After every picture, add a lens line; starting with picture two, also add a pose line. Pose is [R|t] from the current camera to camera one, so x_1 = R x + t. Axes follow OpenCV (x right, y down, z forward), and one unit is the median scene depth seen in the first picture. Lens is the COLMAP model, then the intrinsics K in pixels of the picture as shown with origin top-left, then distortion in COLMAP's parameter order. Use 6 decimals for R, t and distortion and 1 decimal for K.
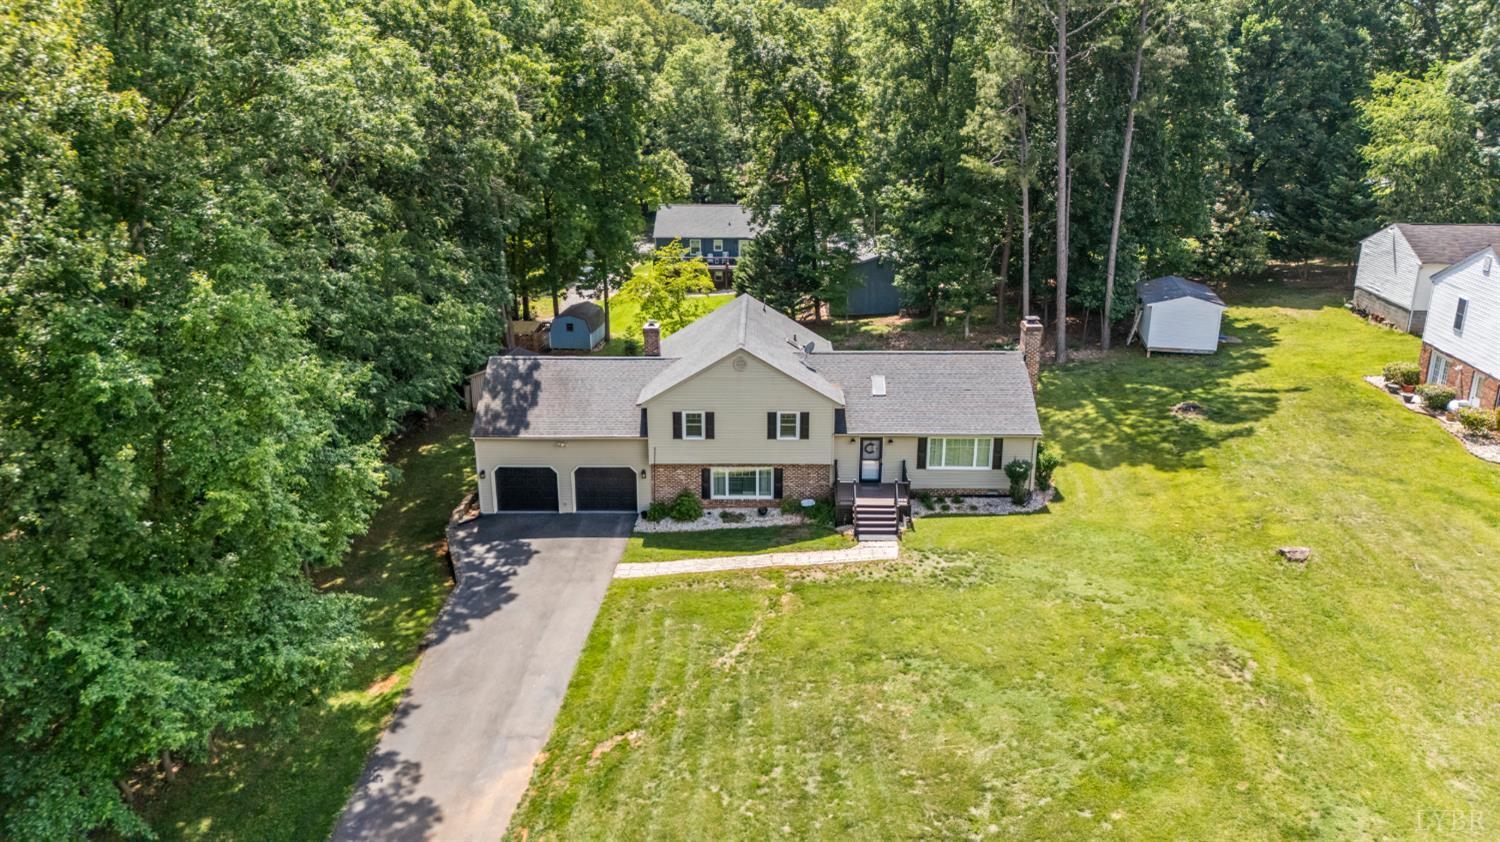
lens RADIAL K [[1106.3, 0, 750.0], [0, 1106.3, 421.0], [0, 0, 1]] dist [0.039735, -0.004252]
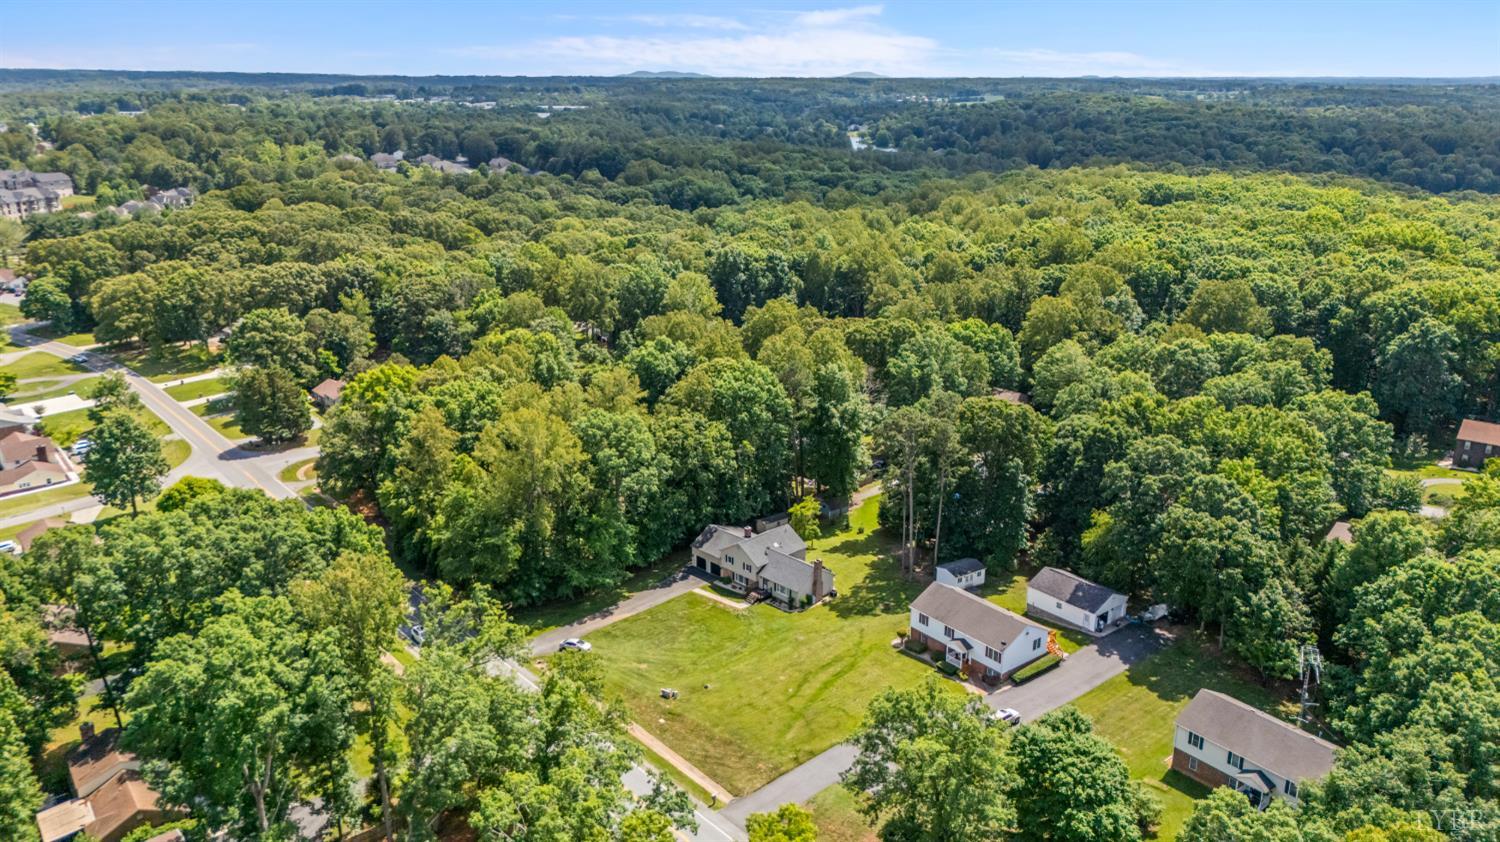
lens RADIAL K [[1106.3, 0, 750.0], [0, 1106.3, 421.0], [0, 0, 1]] dist [0.039735, -0.004252]
pose [[0.689863, 0.205879, -0.694048, 2.454475], [-0.219012, 0.973137, 0.070975, -0.721000], [0.690017, 0.103042, 0.716421, -1.644966]]
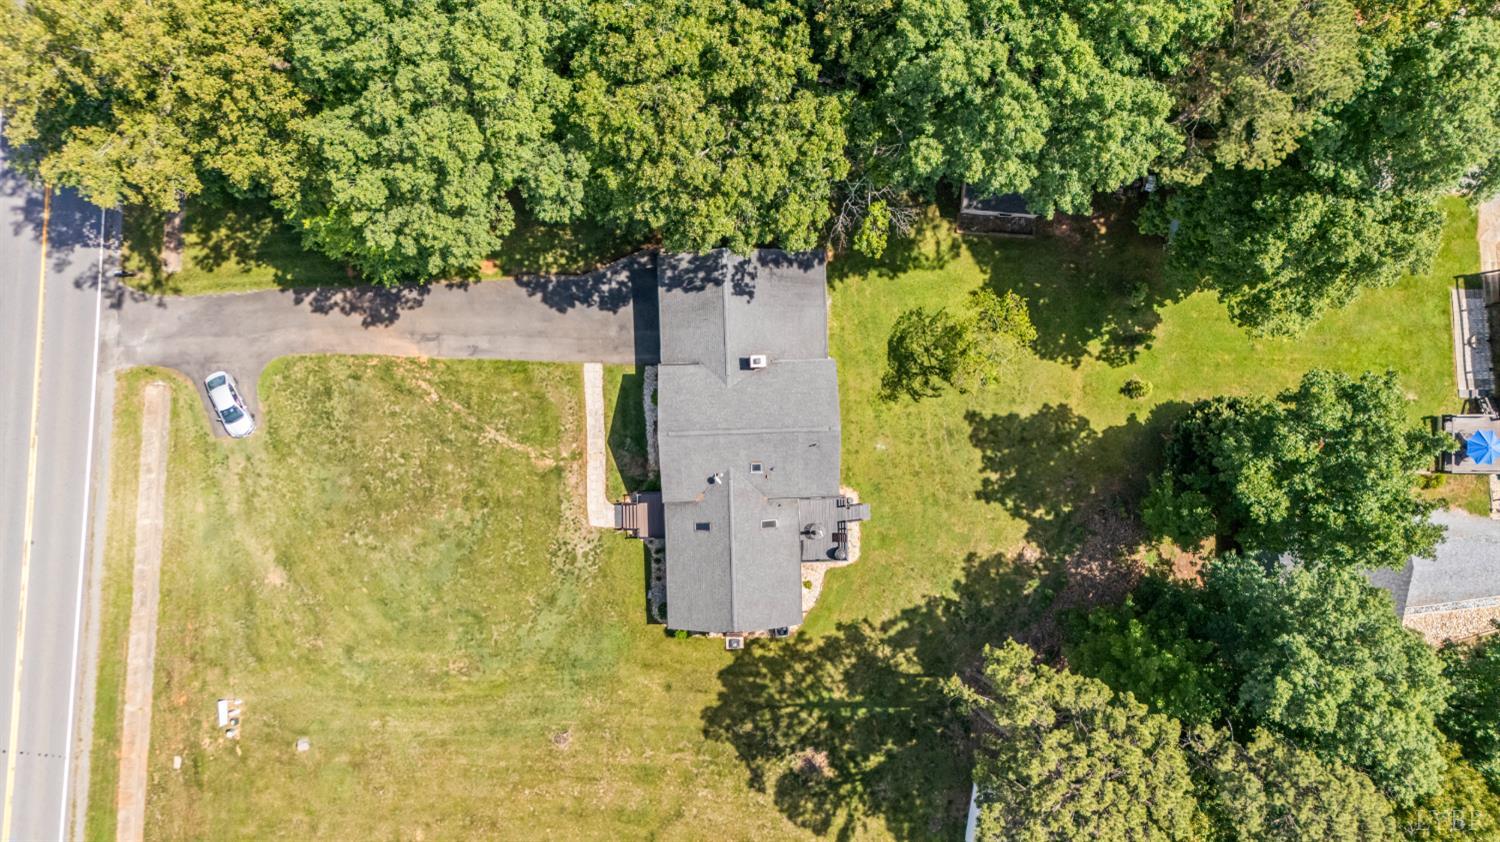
lens RADIAL K [[1106.3, 0, 750.0], [0, 1106.3, 421.0], [0, 0, 1]] dist [0.039735, -0.004252]
pose [[0.039474, 0.999221, 0.000104, -0.019131], [-0.321558, 0.012605, 0.946806, -1.476854], [0.946067, -0.037408, 0.321805, 0.620324]]
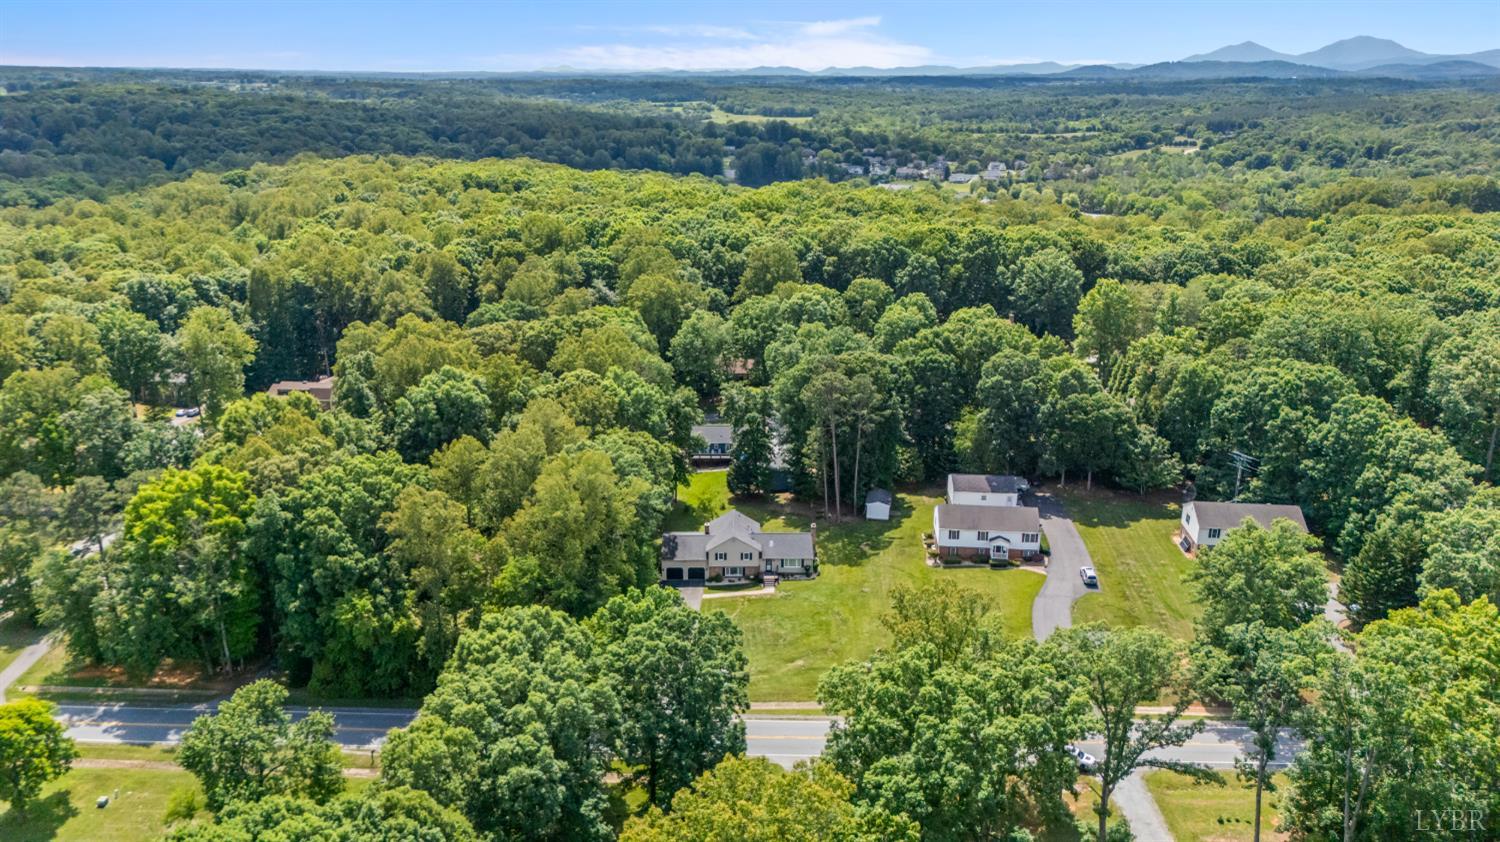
lens RADIAL K [[1106.3, 0, 750.0], [0, 1106.3, 421.0], [0, 0, 1]] dist [0.039735, -0.004252]
pose [[0.999589, -0.007860, 0.027584, -0.051761], [0.008208, 0.999888, -0.012510, -0.400404], [-0.027482, 0.012731, 0.999541, -2.703069]]
